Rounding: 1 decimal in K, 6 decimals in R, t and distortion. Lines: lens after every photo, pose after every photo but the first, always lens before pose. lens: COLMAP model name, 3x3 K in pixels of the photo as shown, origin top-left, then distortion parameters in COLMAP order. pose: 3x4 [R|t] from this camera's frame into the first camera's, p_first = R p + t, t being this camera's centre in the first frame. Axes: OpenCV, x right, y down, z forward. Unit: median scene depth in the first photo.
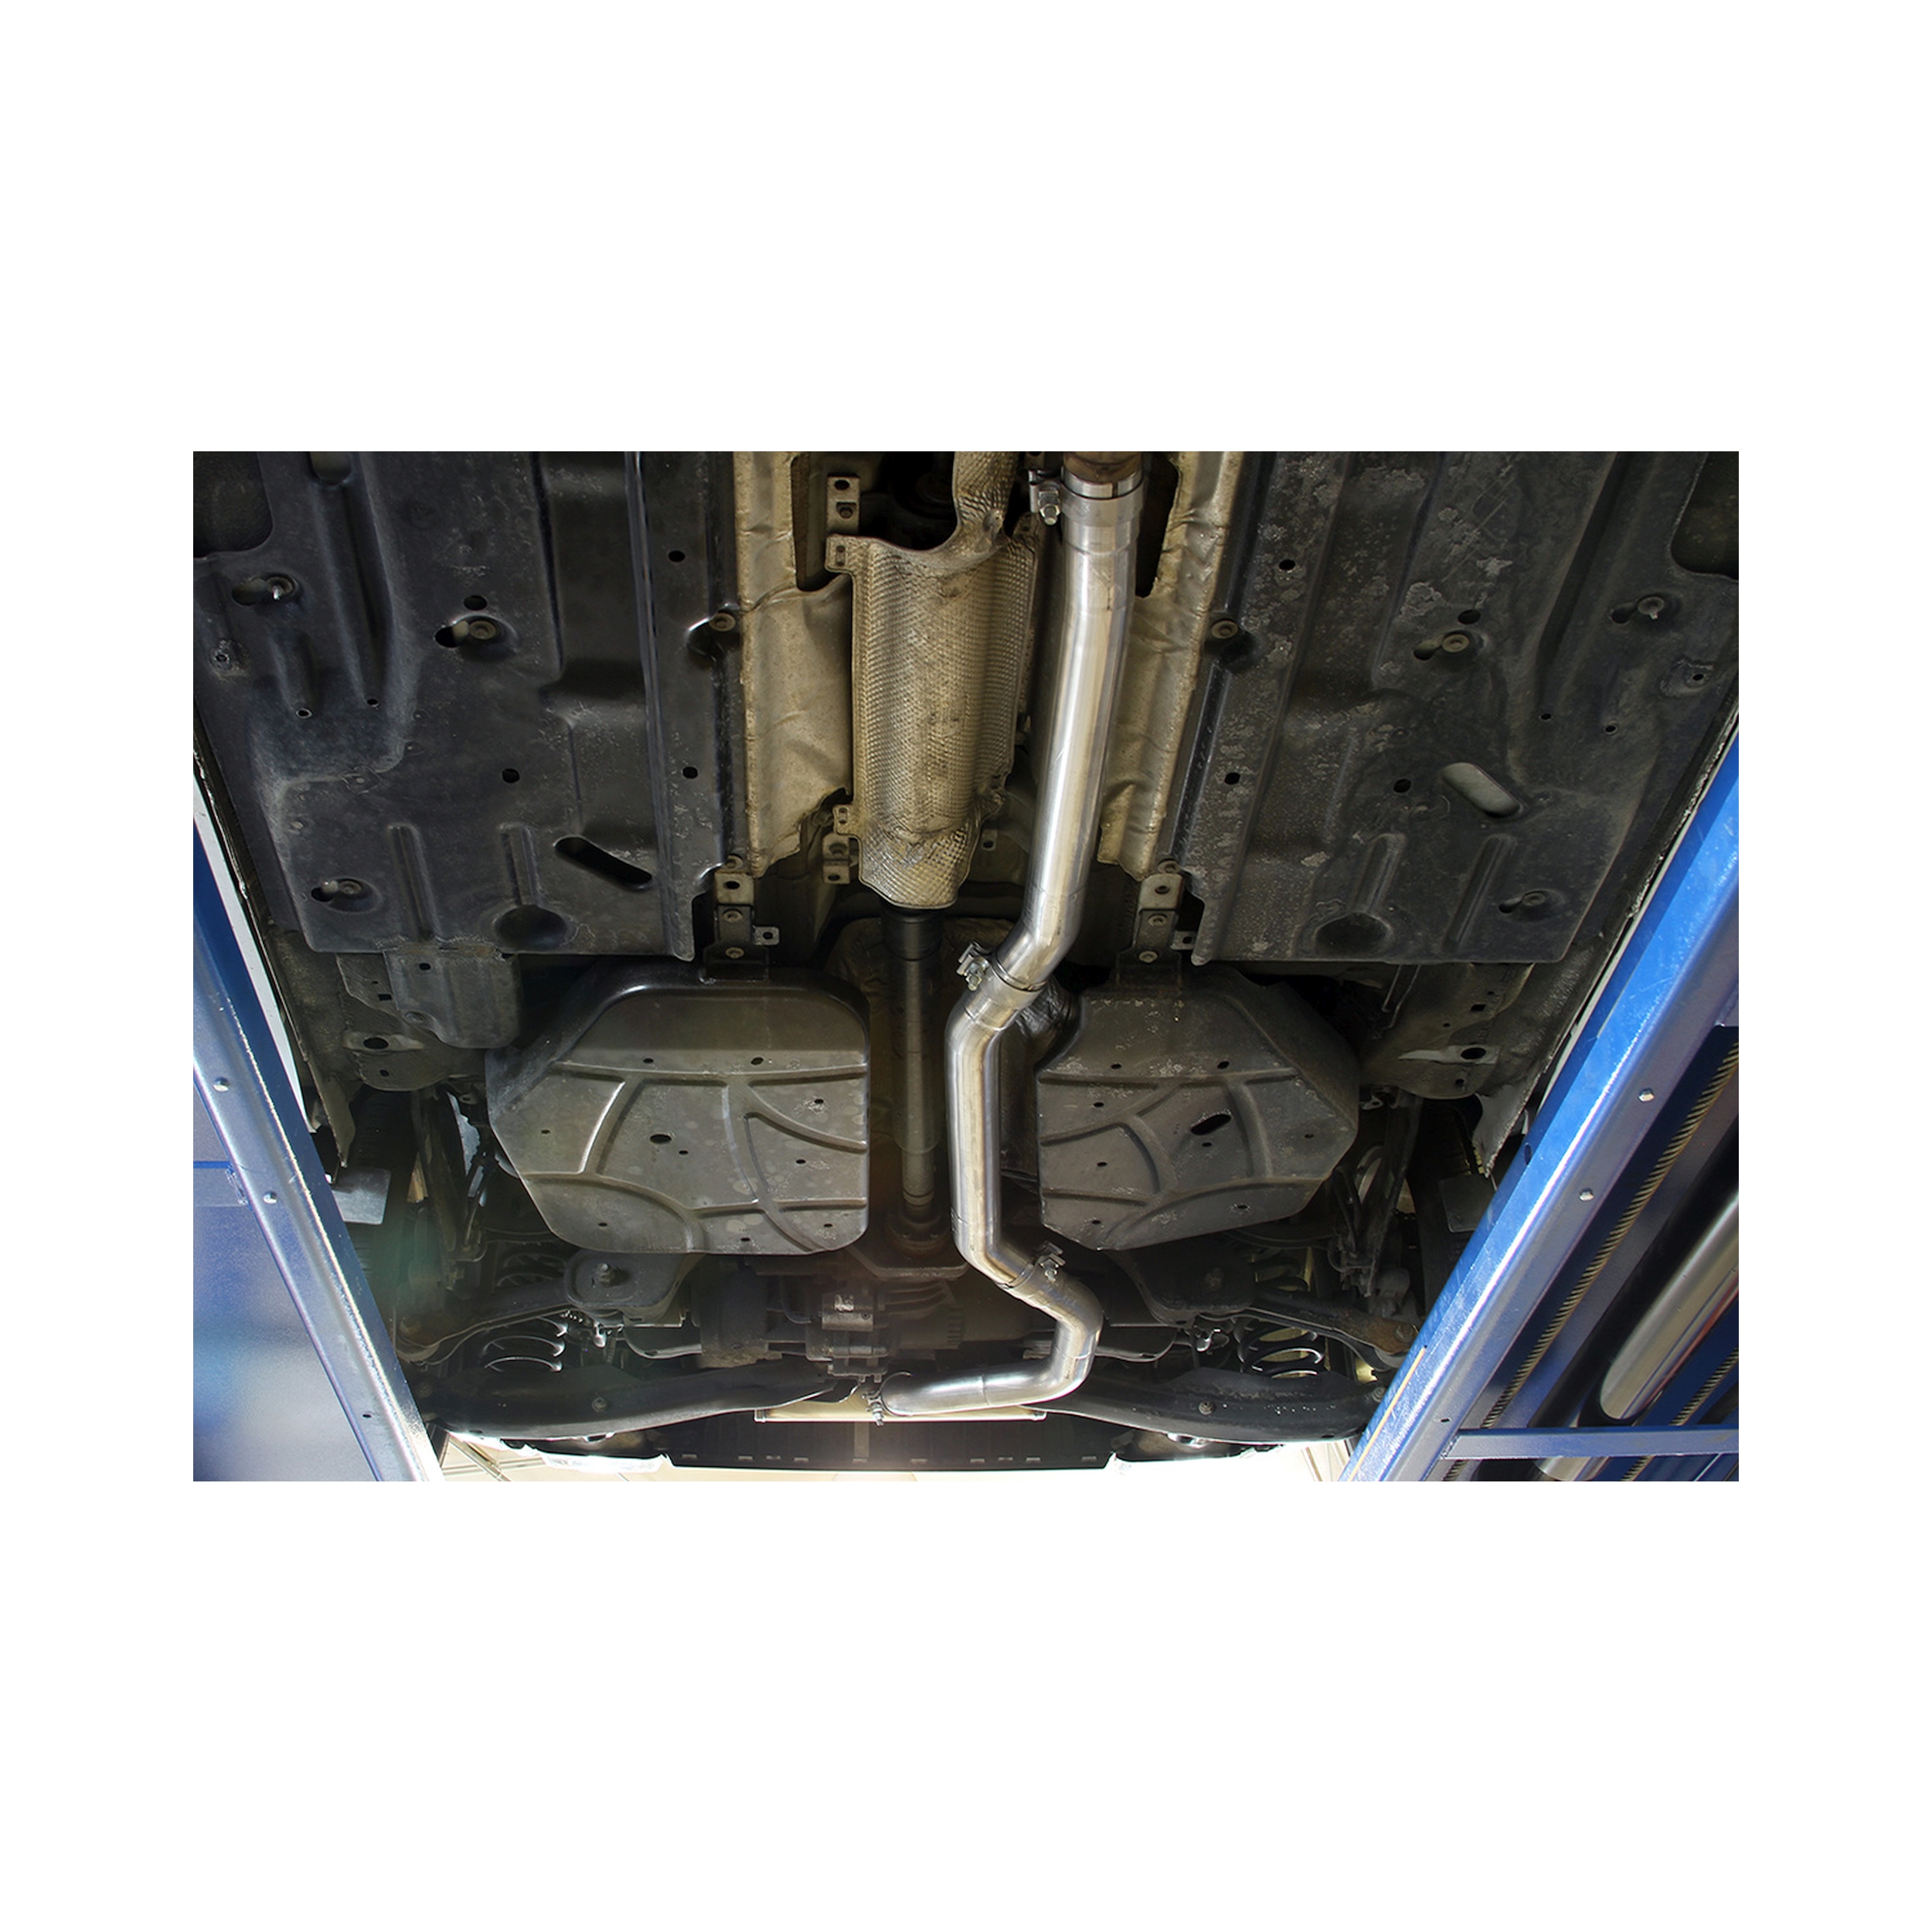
lens RADIAL K [[3469.3, 0, 966.0], [0, 3469.3, 966.0], [0, 0, 1]] dist [-0.155939, 0.006605]
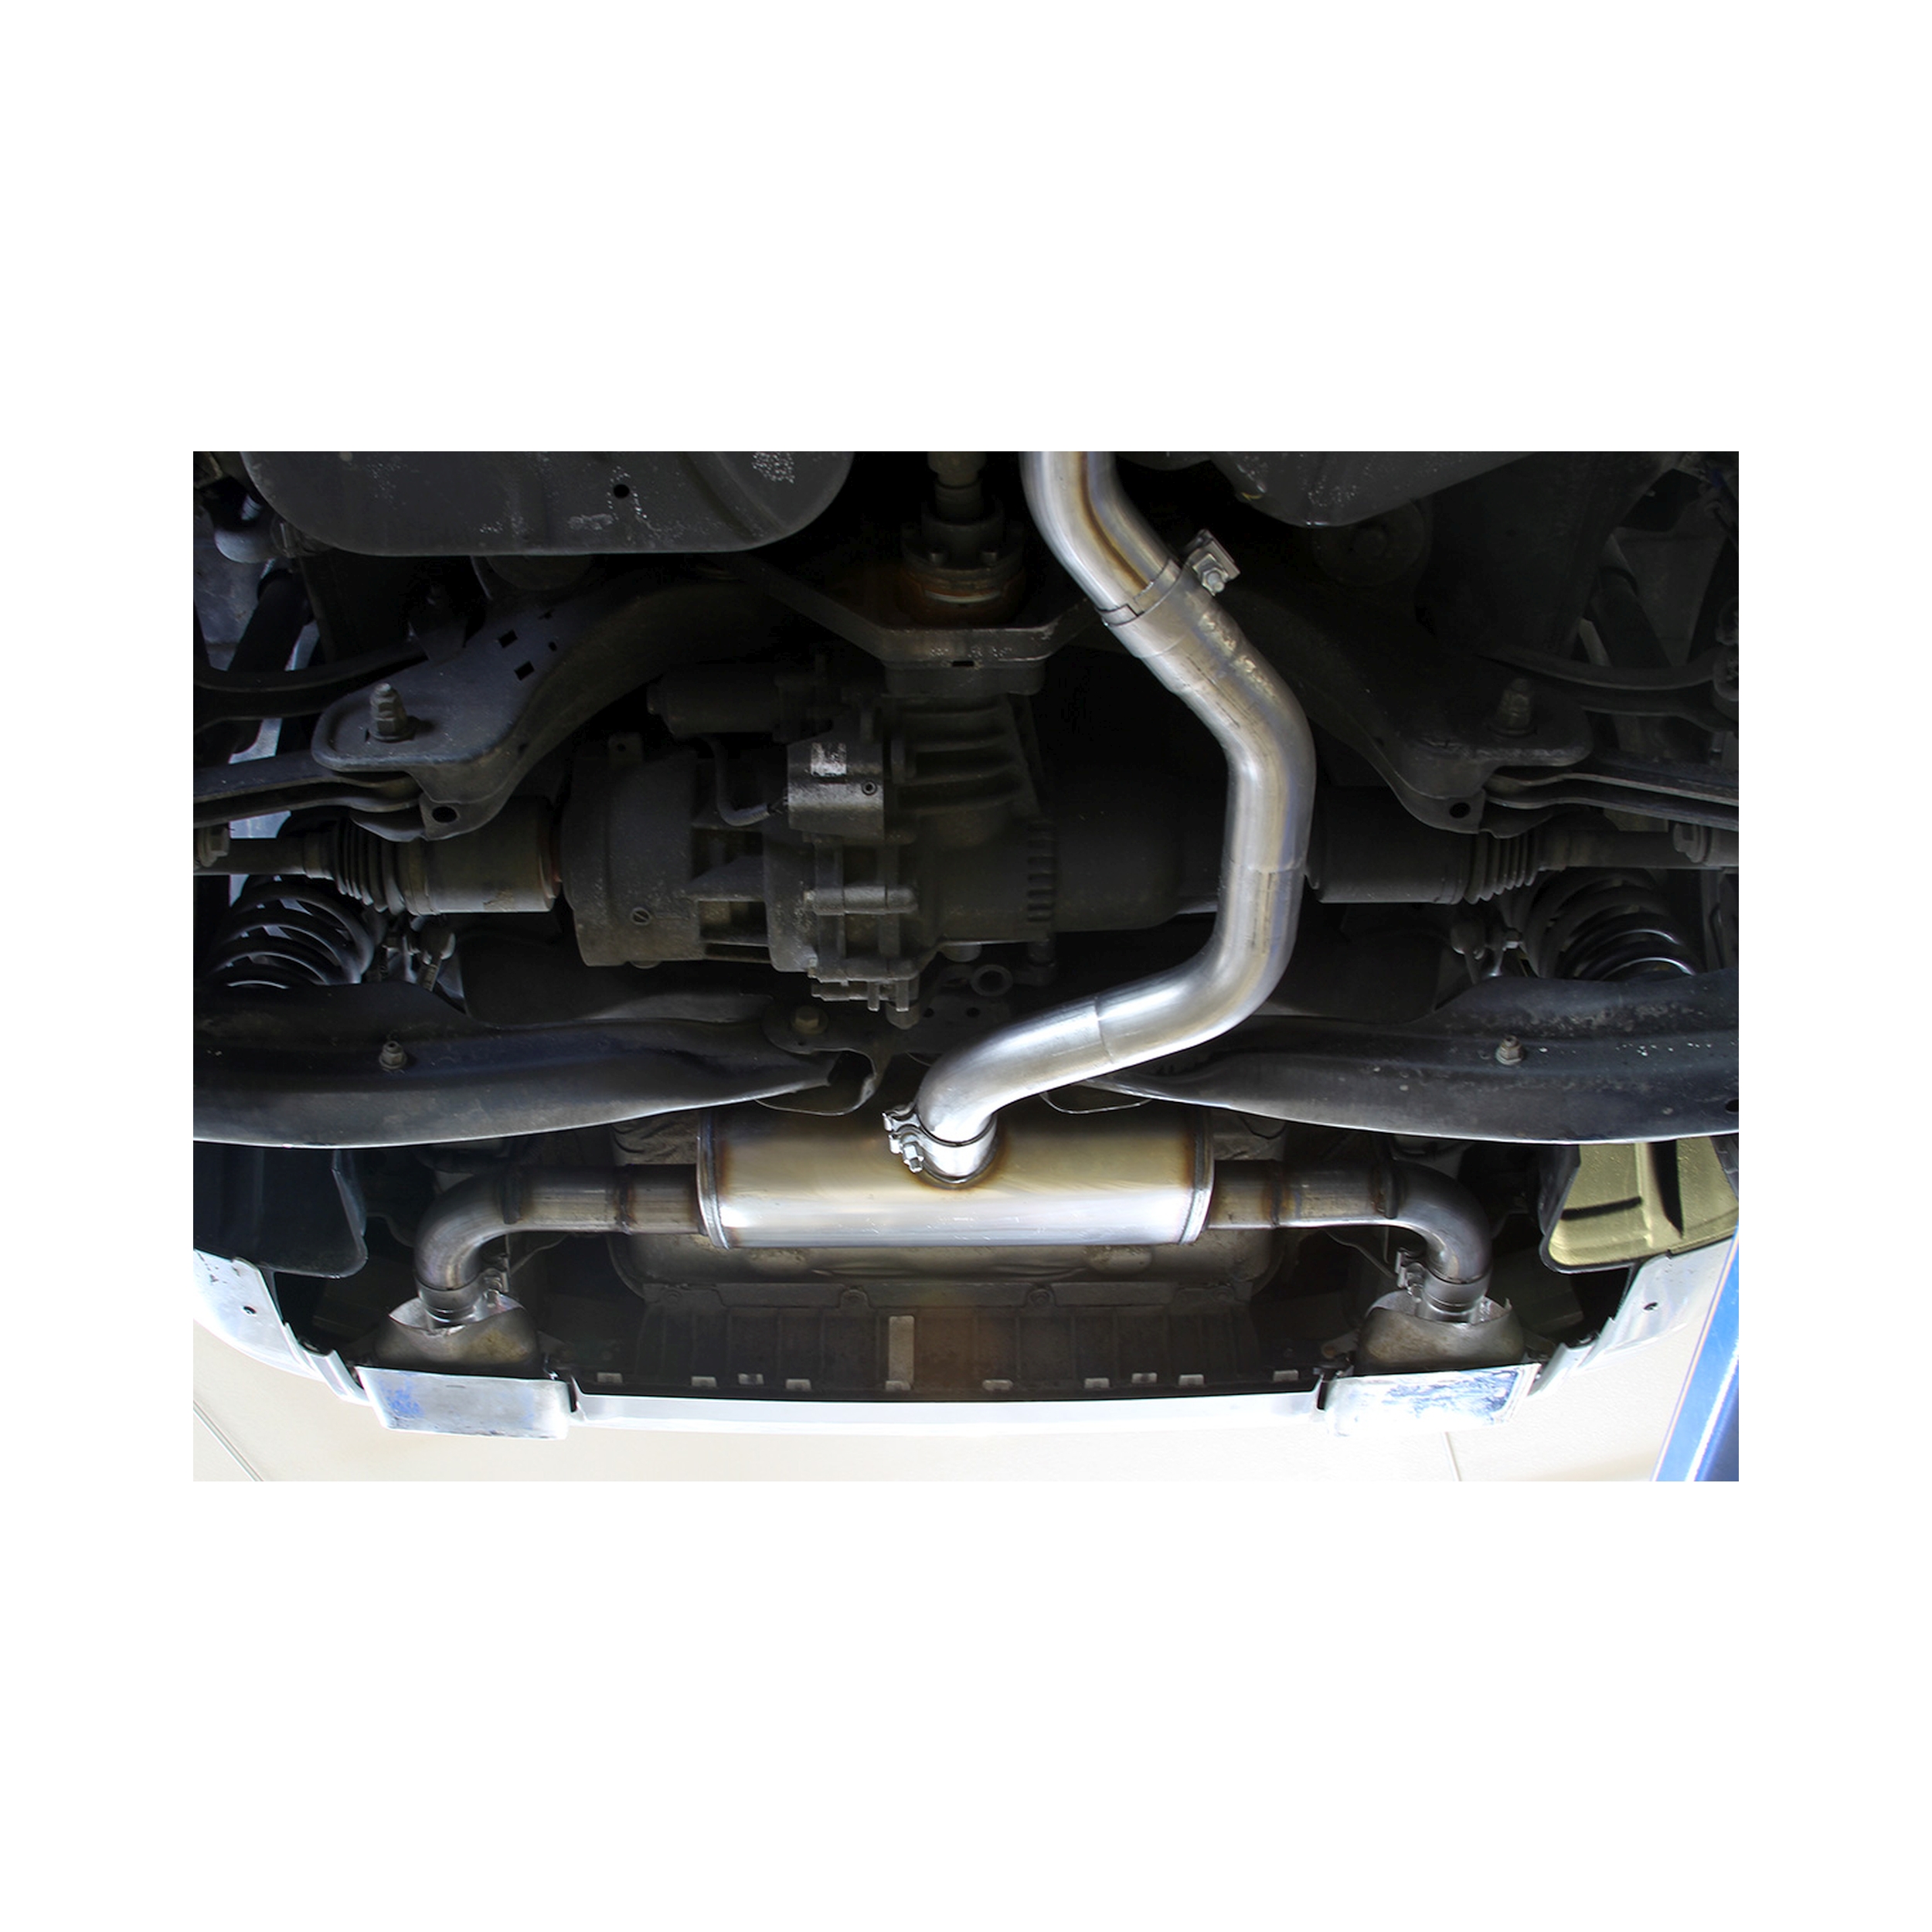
lens RADIAL K [[3469.3, 0, 966.0], [0, 3469.3, 966.0], [0, 0, 1]] dist [-0.155939, 0.006605]
pose [[0.998765, -0.020923, -0.045056, 0.009392], [0.007456, 0.959838, -0.280455, 0.273069], [0.049115, 0.279773, 0.958809, 0.486555]]
